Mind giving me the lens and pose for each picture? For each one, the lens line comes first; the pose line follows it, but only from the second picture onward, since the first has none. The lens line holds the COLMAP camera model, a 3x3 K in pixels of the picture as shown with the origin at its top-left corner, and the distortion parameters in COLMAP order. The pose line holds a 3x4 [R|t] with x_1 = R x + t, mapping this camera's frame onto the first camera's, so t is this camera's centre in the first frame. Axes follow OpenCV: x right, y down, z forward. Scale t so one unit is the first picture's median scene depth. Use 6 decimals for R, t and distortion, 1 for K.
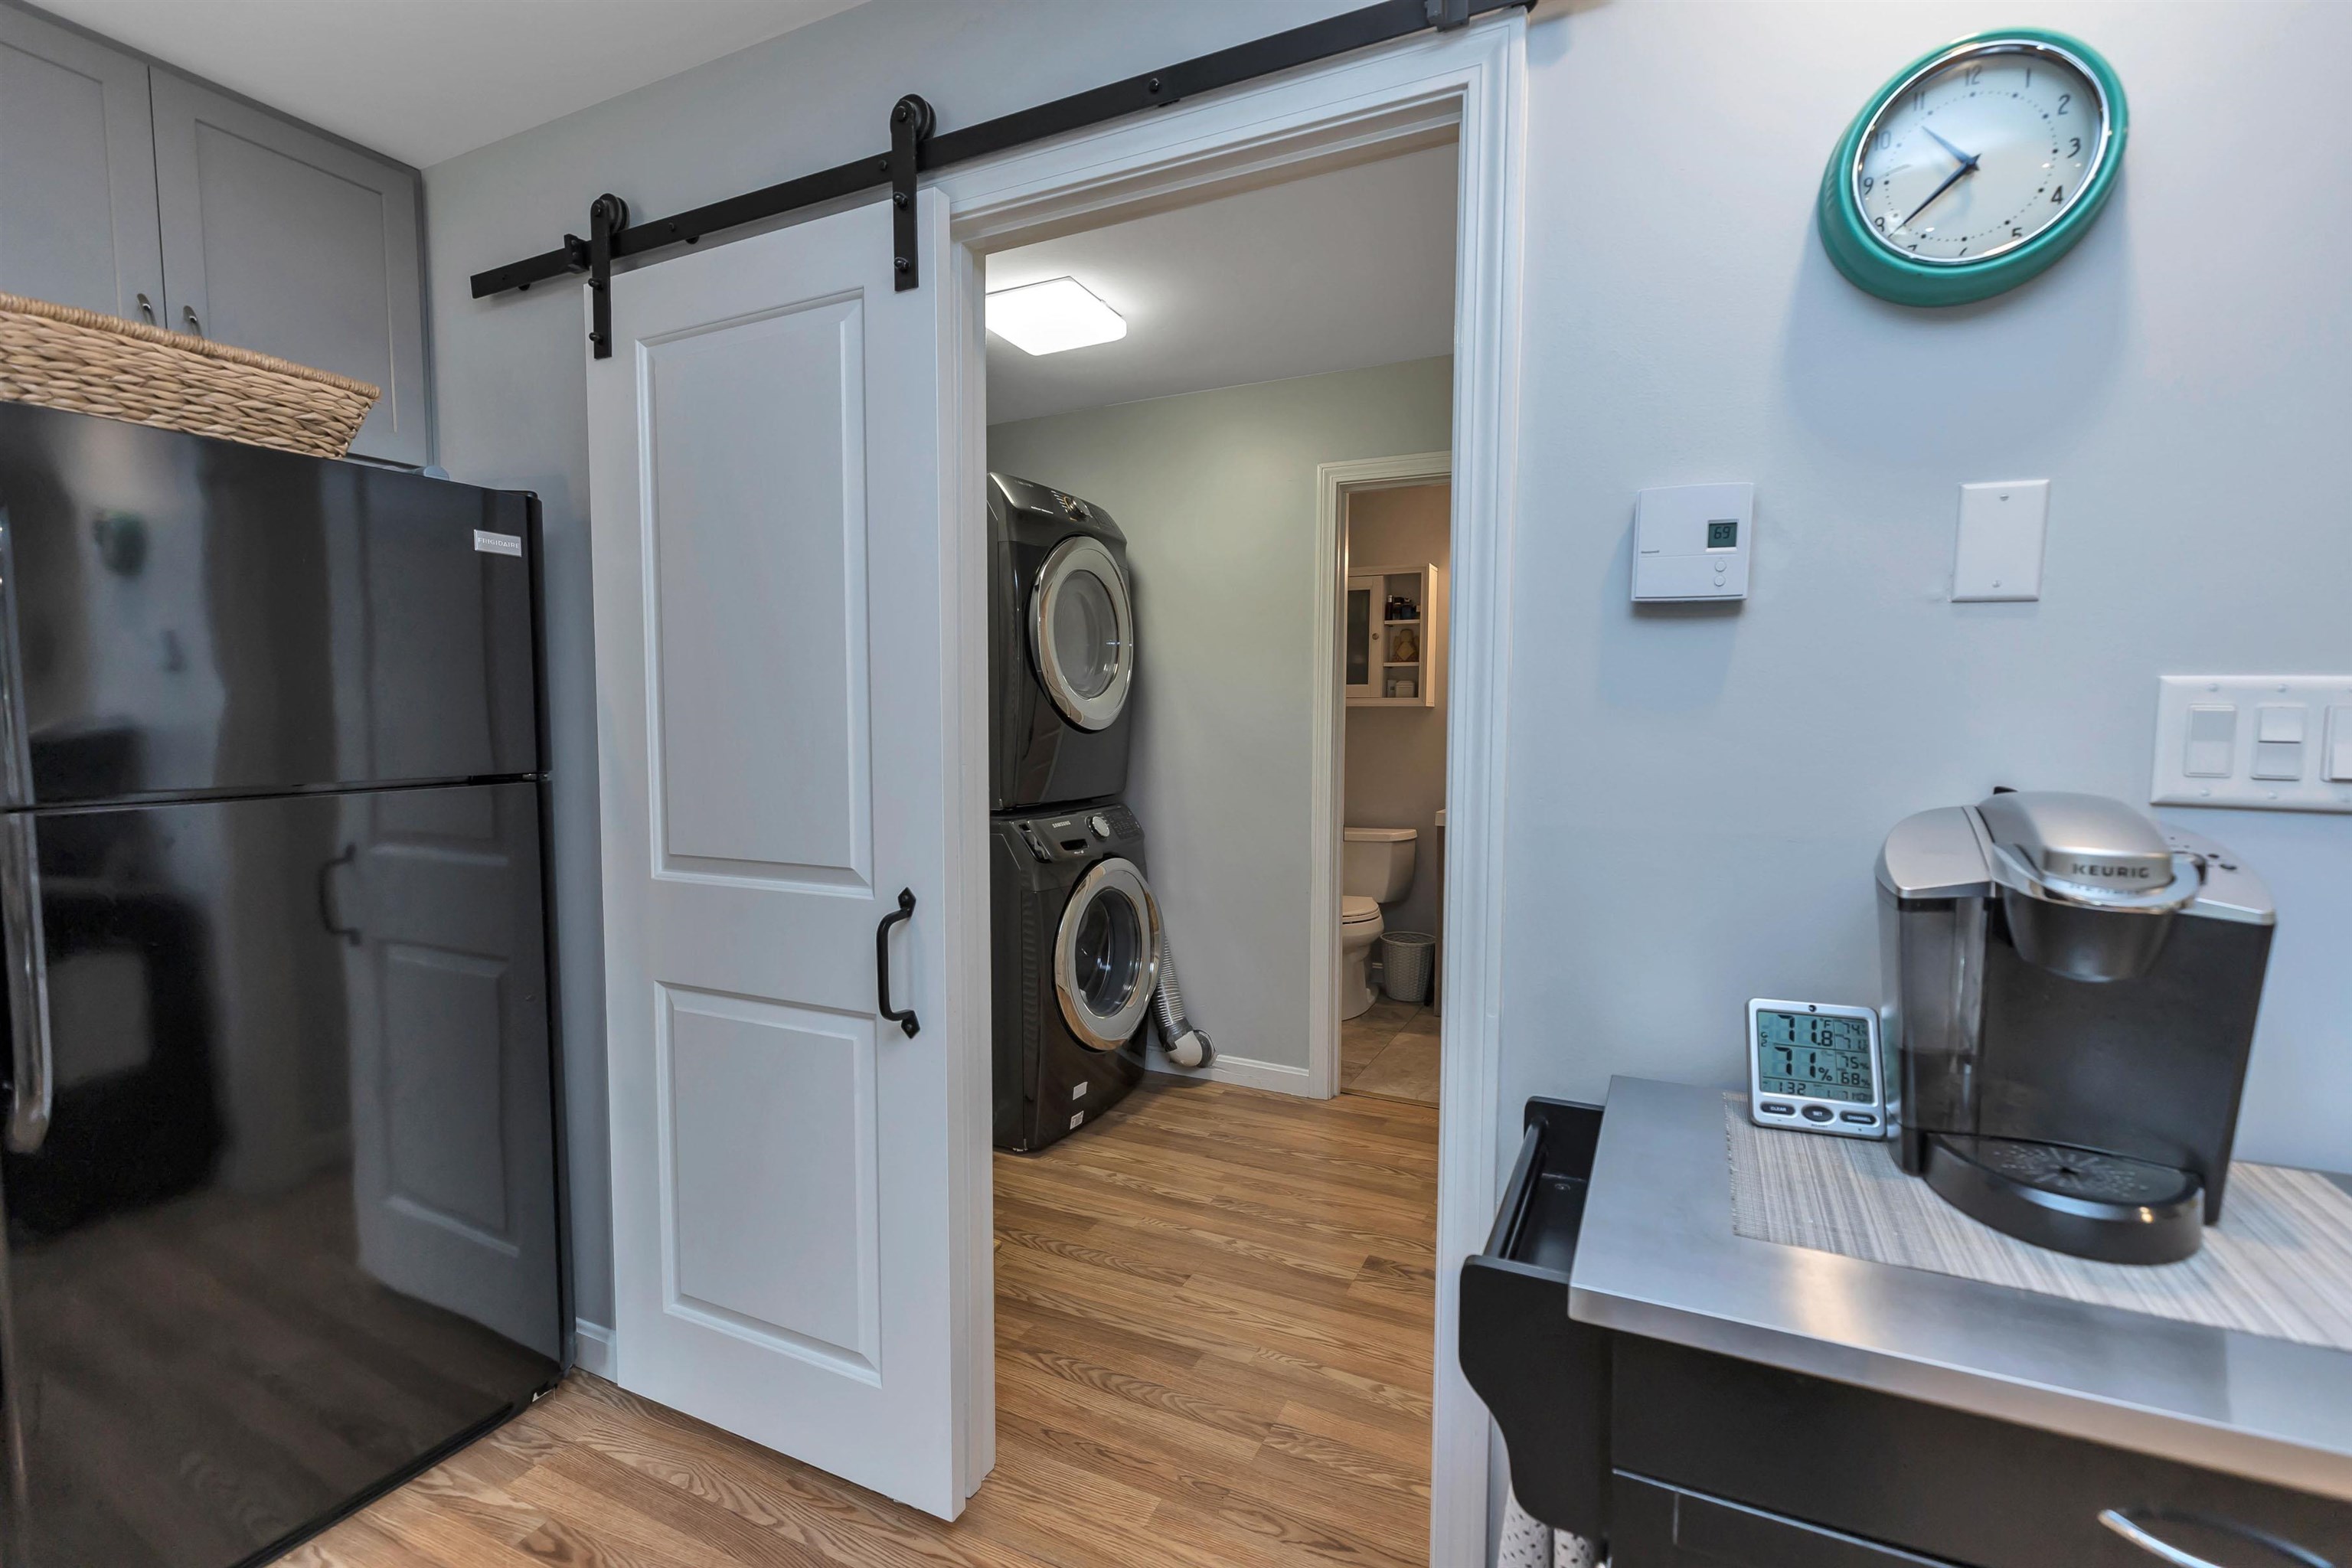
lens RADIAL K [[1044.3, 0, 1175.6], [0, 1044.3, 776.5], [0, 0, 1]] dist [0.000935, -0.000300]
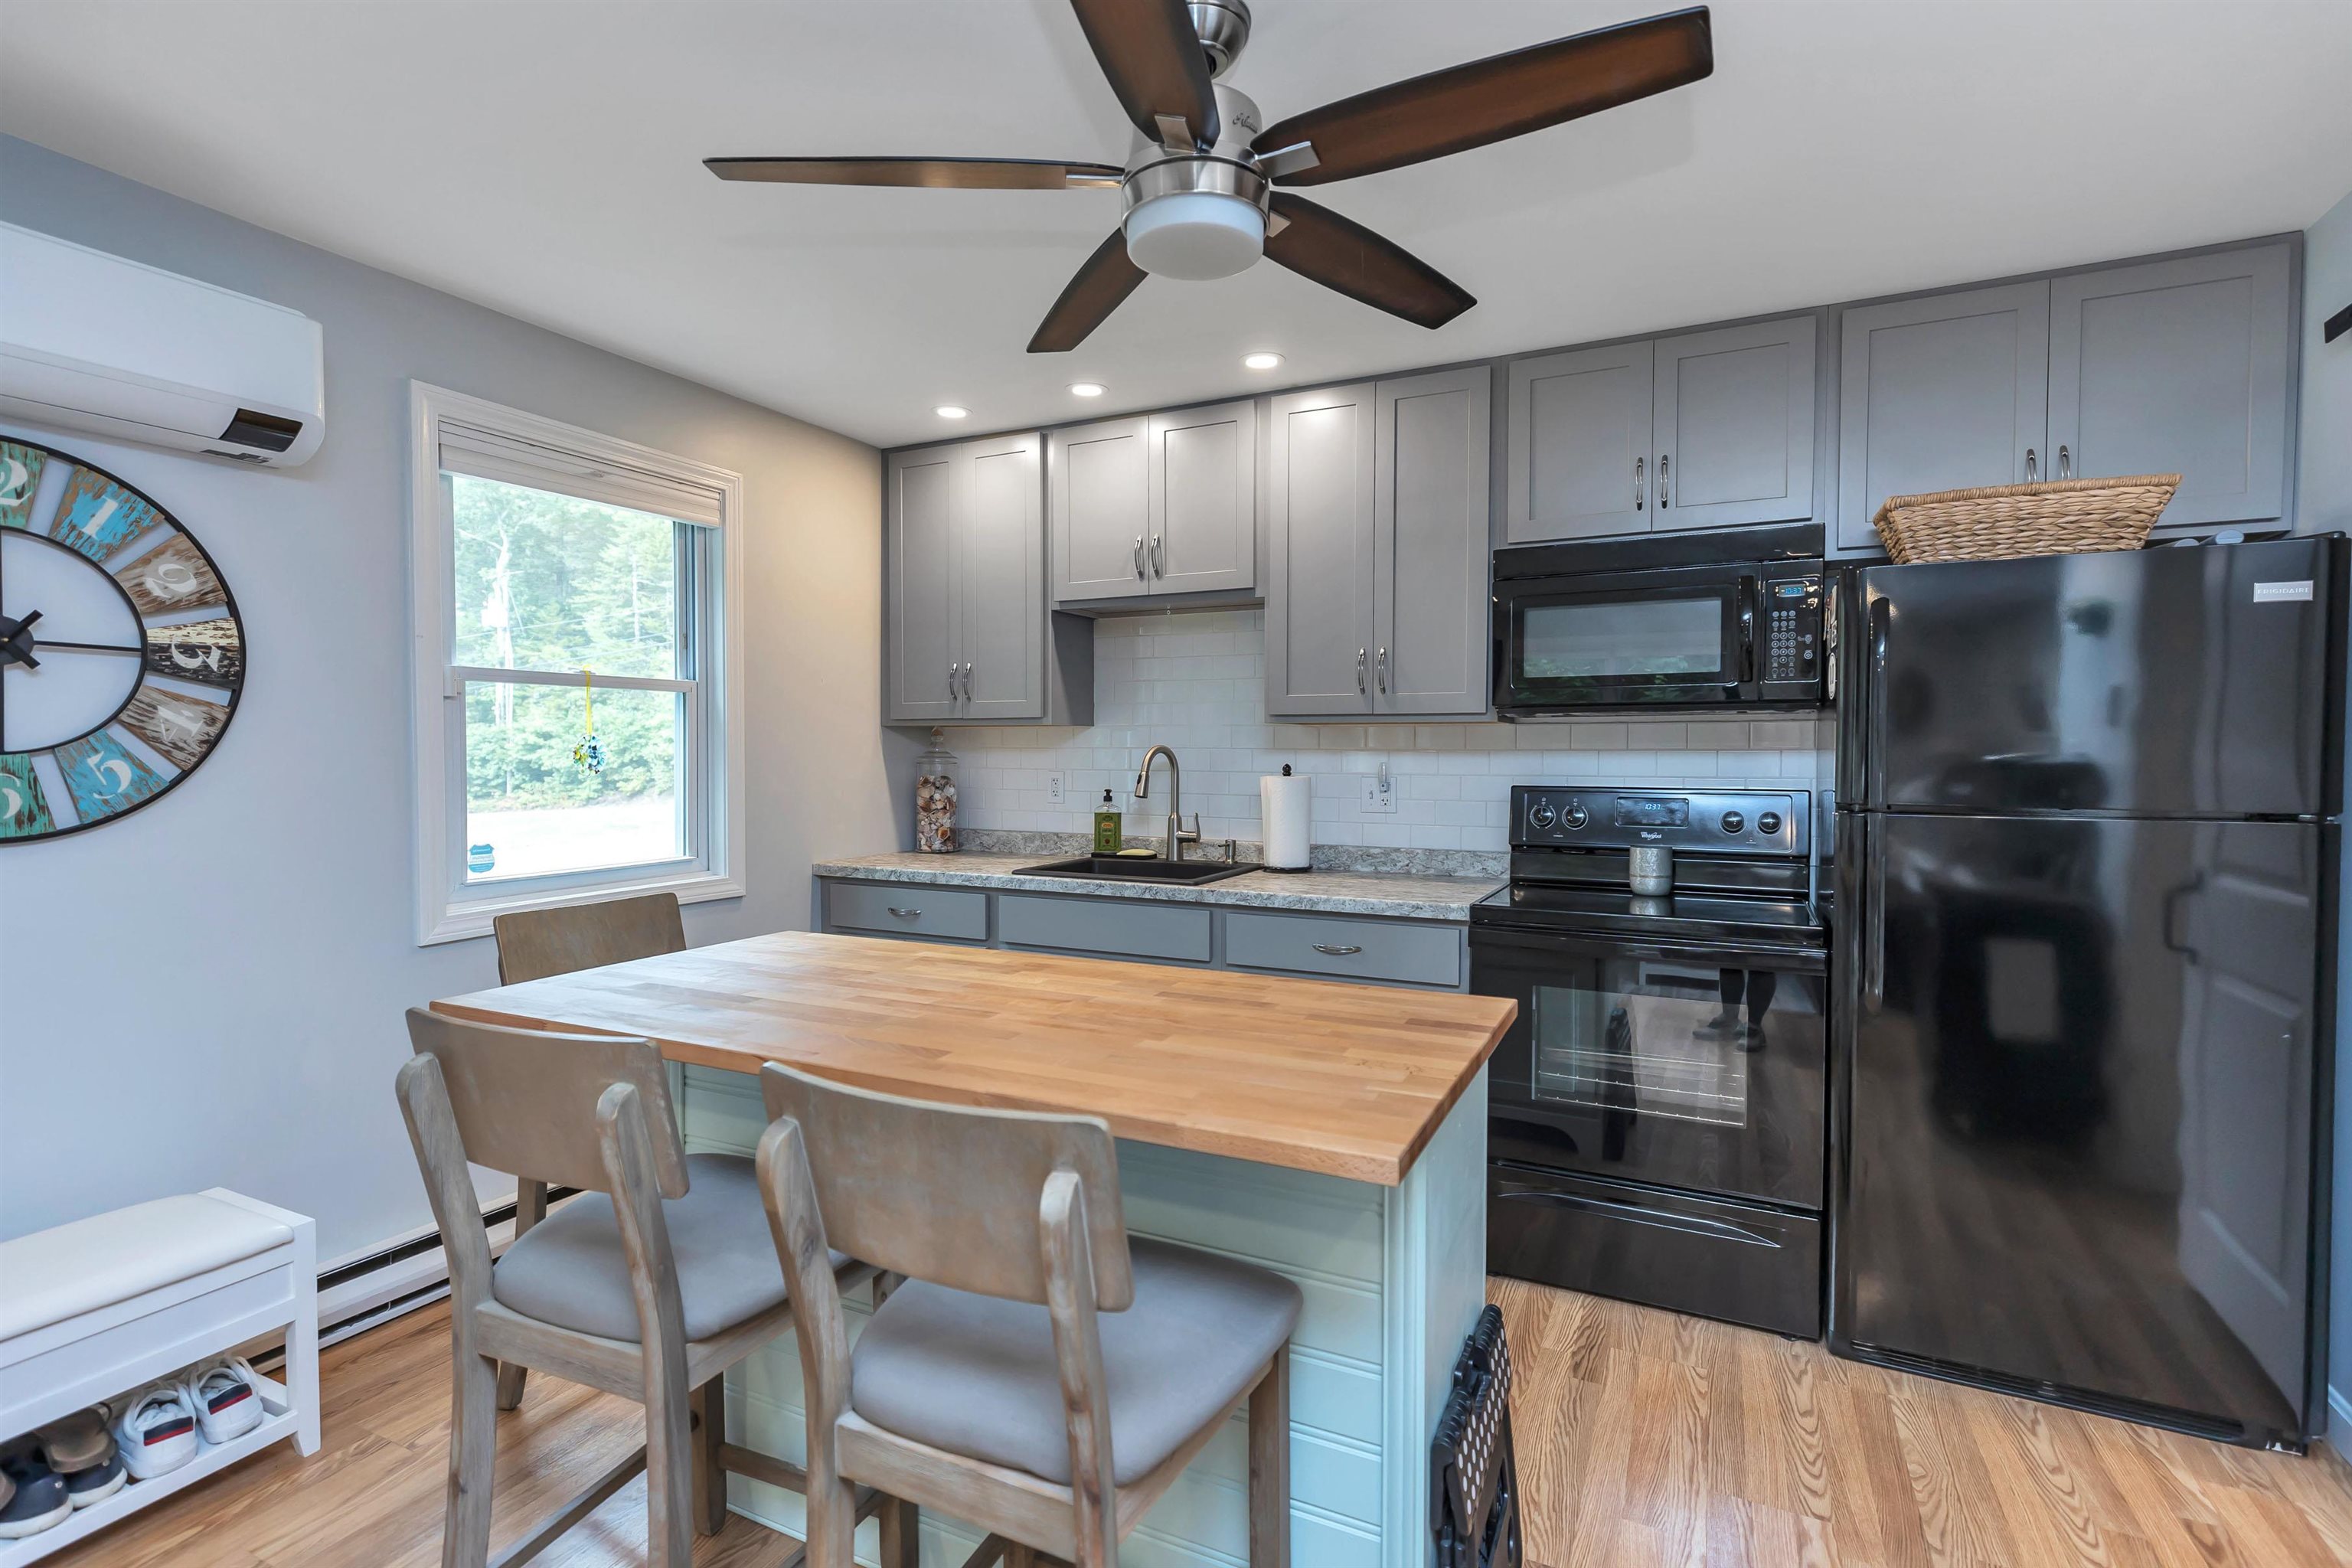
lens RADIAL K [[1080.6, 0, 1183.1], [0, 1080.6, 785.4], [0, 0, 1]] dist [-0.002265, -0.000142]
pose [[-0.008712, 0.035712, -0.999324, 0.423744], [-0.064894, 0.997235, 0.036203, 0.001633], [0.997854, 0.065166, -0.006371, -0.070783]]
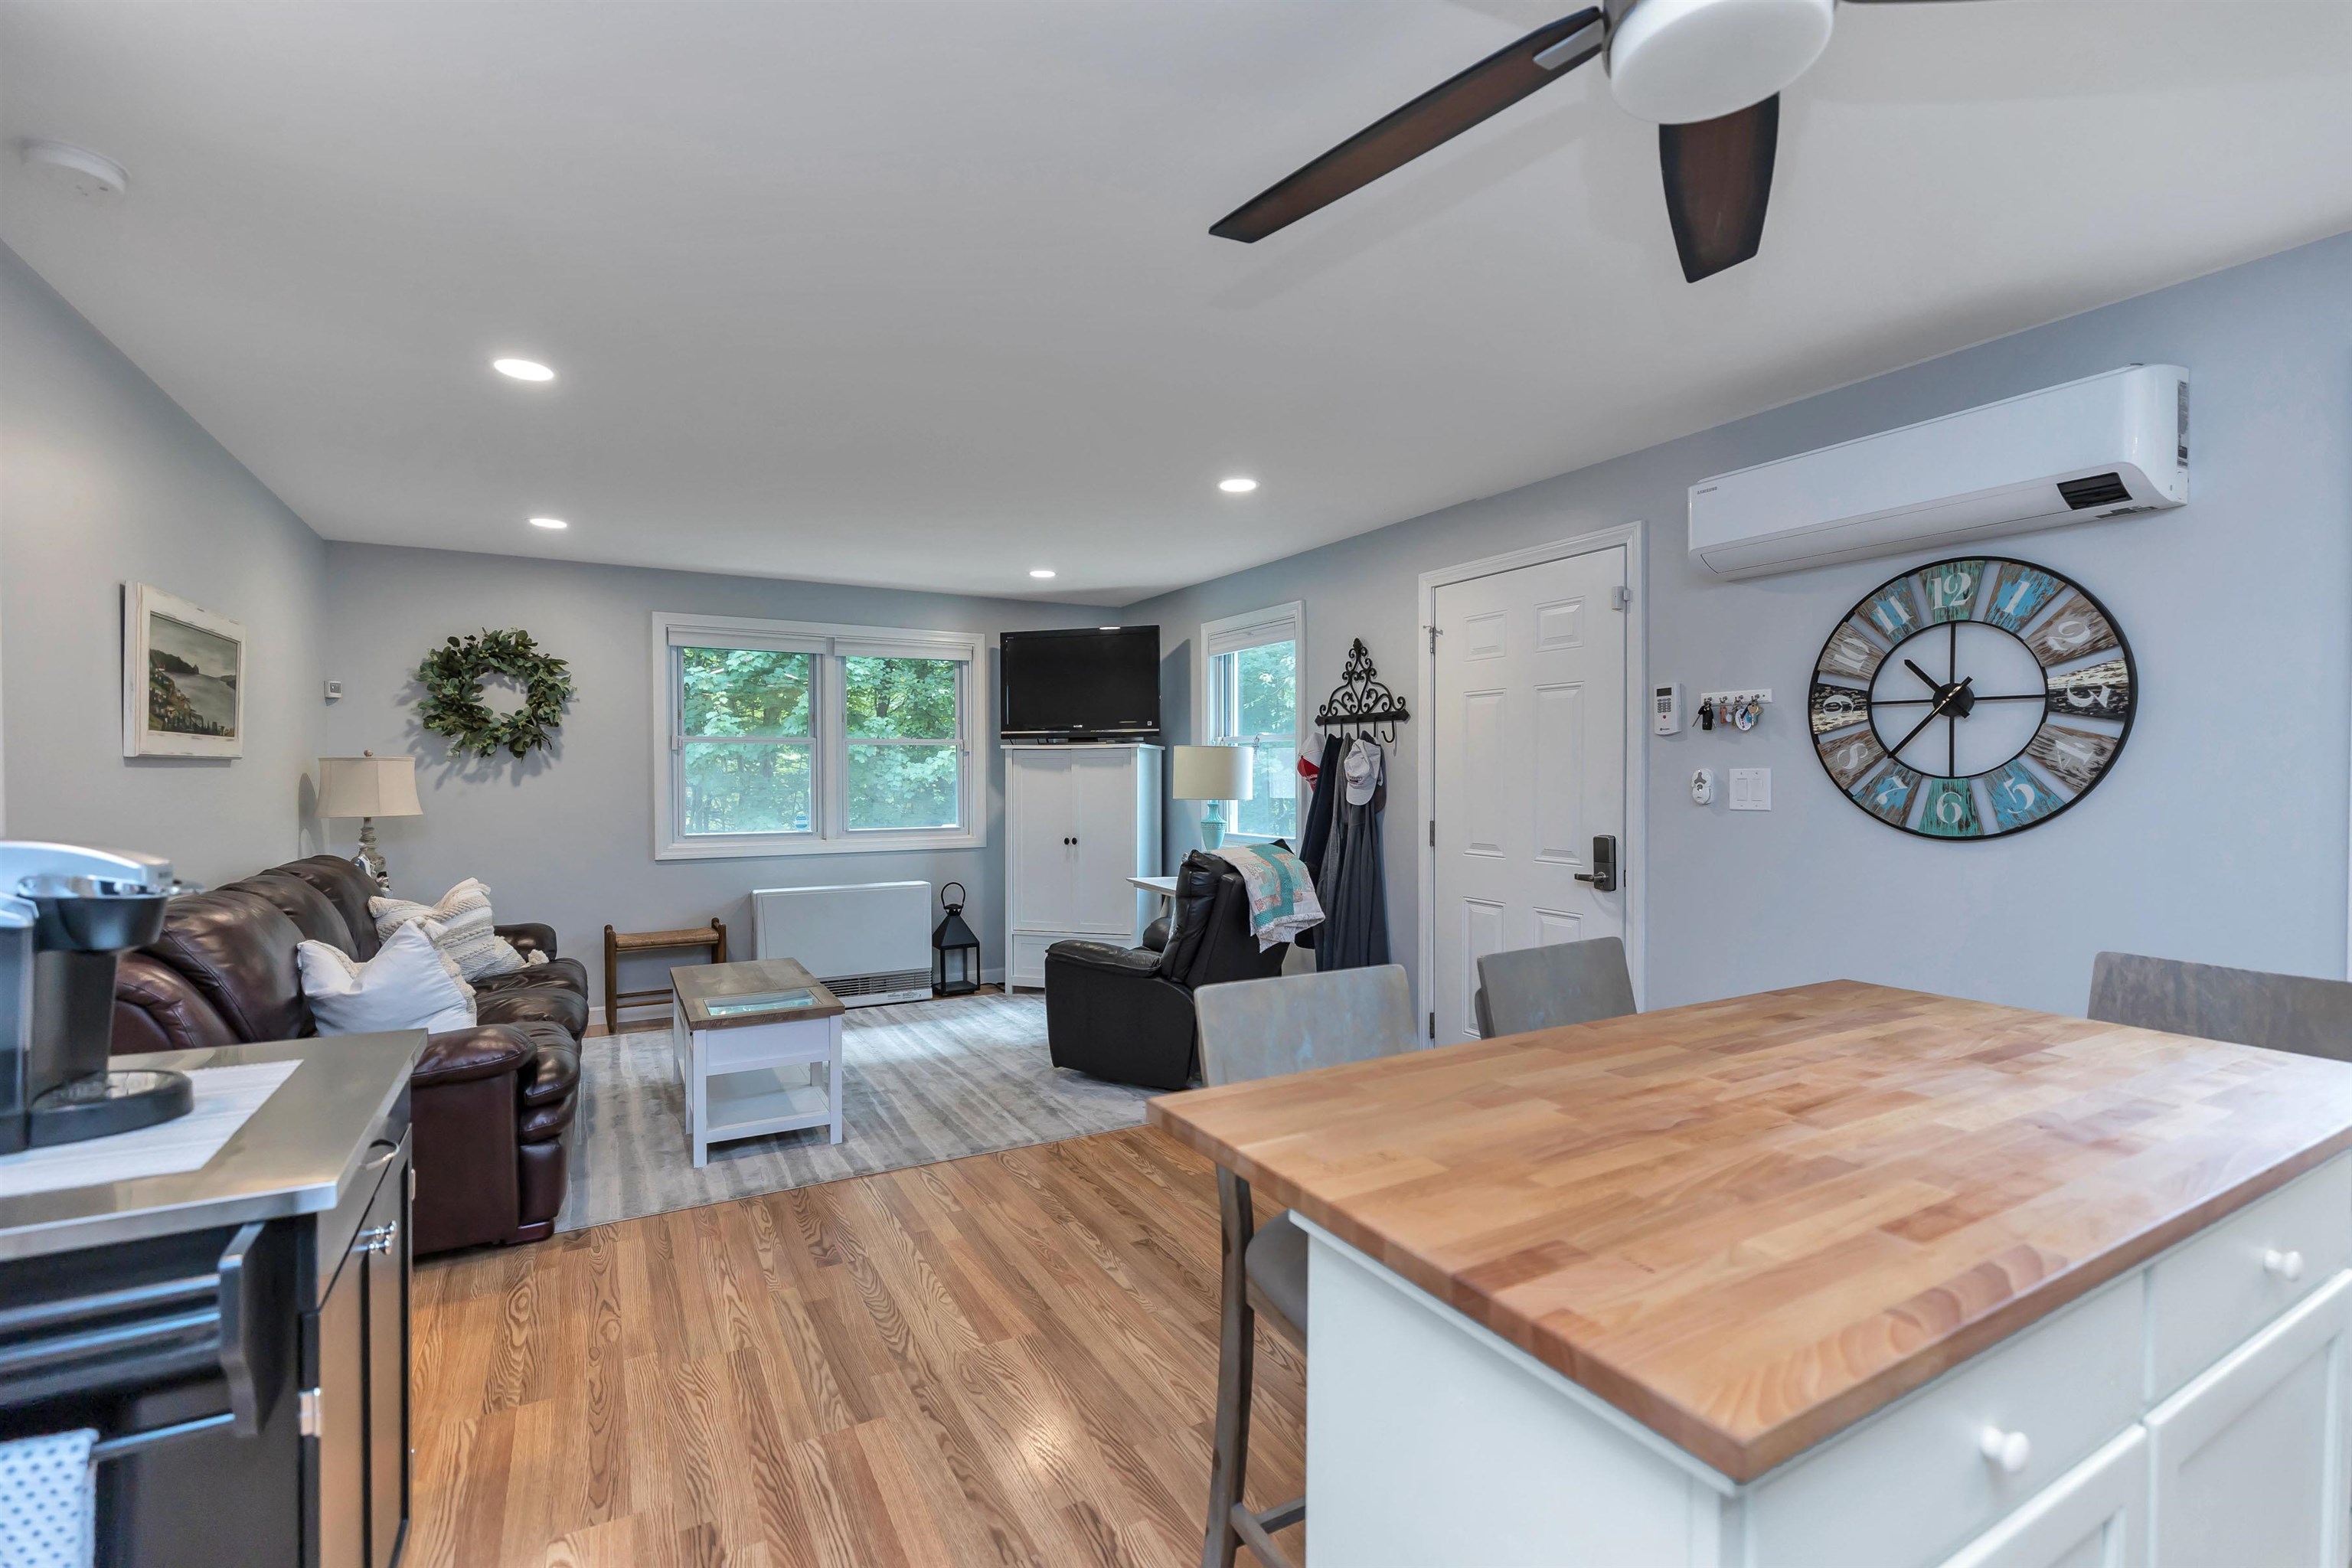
lens RADIAL K [[1049.9, 0, 1176.0], [0, 1049.9, 784.0], [0, 0, 1]] dist [0.002787, 0.000217]
pose [[-0.819217, -0.006687, 0.573445, -0.543641], [0.036610, 0.997283, 0.063931, -0.041913], [-0.572314, 0.073367, -0.816746, 0.589572]]
